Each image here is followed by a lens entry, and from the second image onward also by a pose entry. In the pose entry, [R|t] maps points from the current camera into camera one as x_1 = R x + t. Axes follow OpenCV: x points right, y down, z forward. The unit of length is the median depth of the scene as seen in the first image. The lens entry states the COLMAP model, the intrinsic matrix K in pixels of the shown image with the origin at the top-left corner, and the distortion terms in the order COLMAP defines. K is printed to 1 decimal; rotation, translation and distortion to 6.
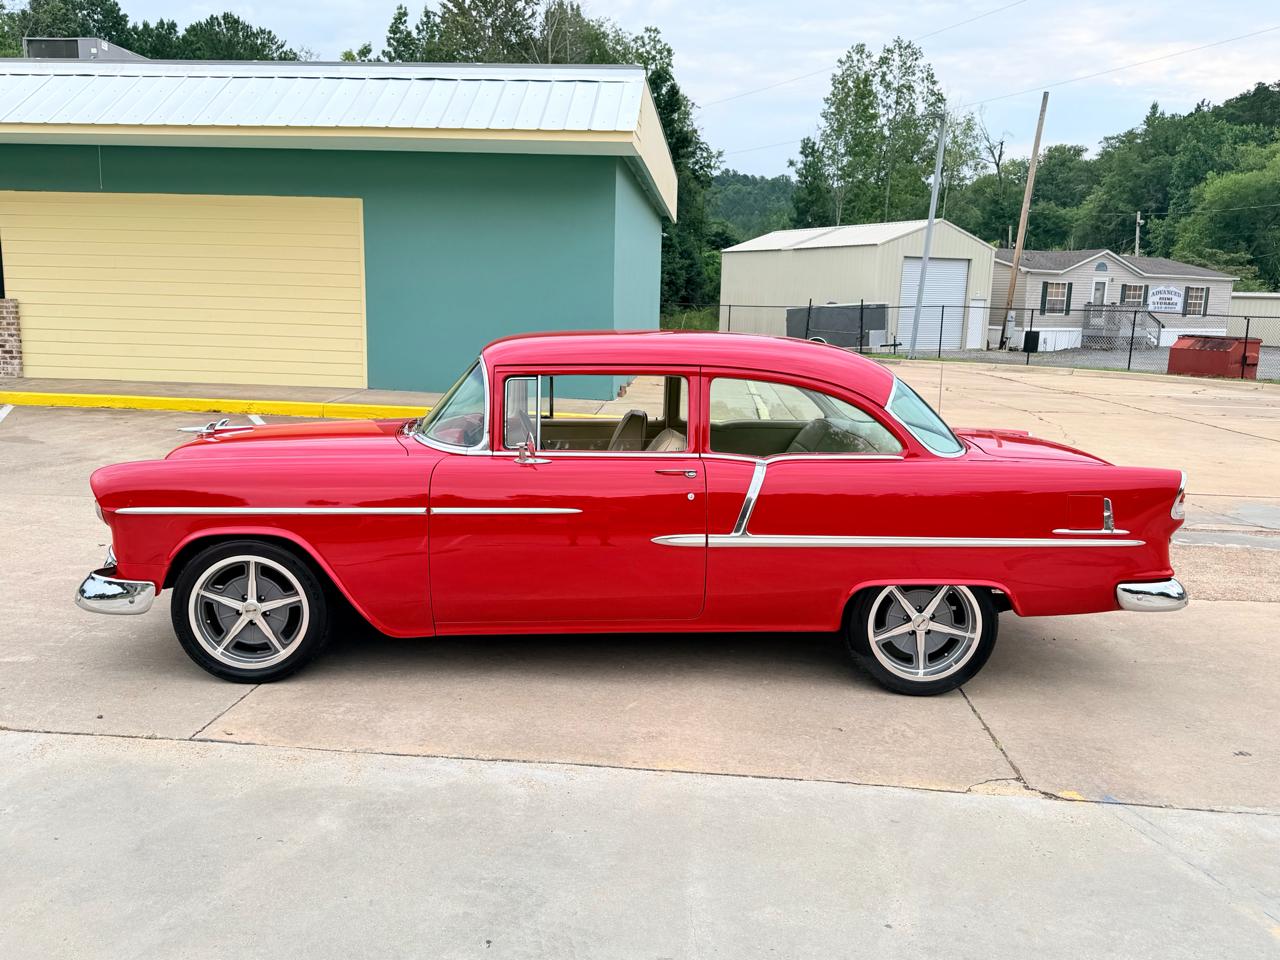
lens RADIAL K [[1019.9, 0, 640.0], [0, 1019.9, 480.0], [0, 0, 1]] dist [0.052347, -0.058025]
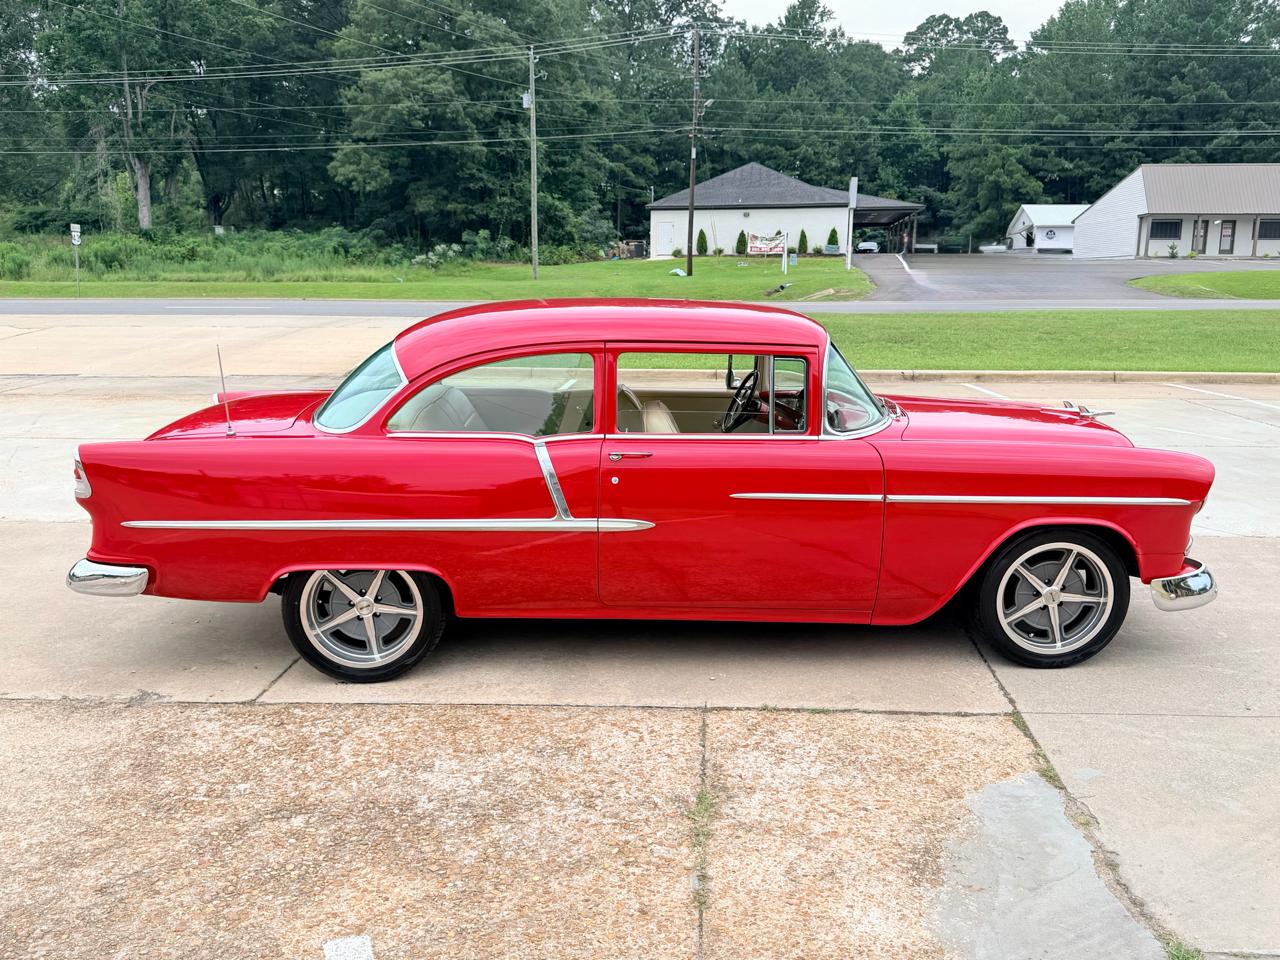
lens RADIAL K [[1050.7, 0, 645.3], [0, 1050.7, 479.7], [0, 0, 1]] dist [0.049752, -0.075185]
pose [[-0.999488, -0.031449, -0.005819, 0.001177], [-0.031441, 0.932835, 0.358928, -0.041165], [-0.005860, 0.358927, -0.933347, 0.237198]]
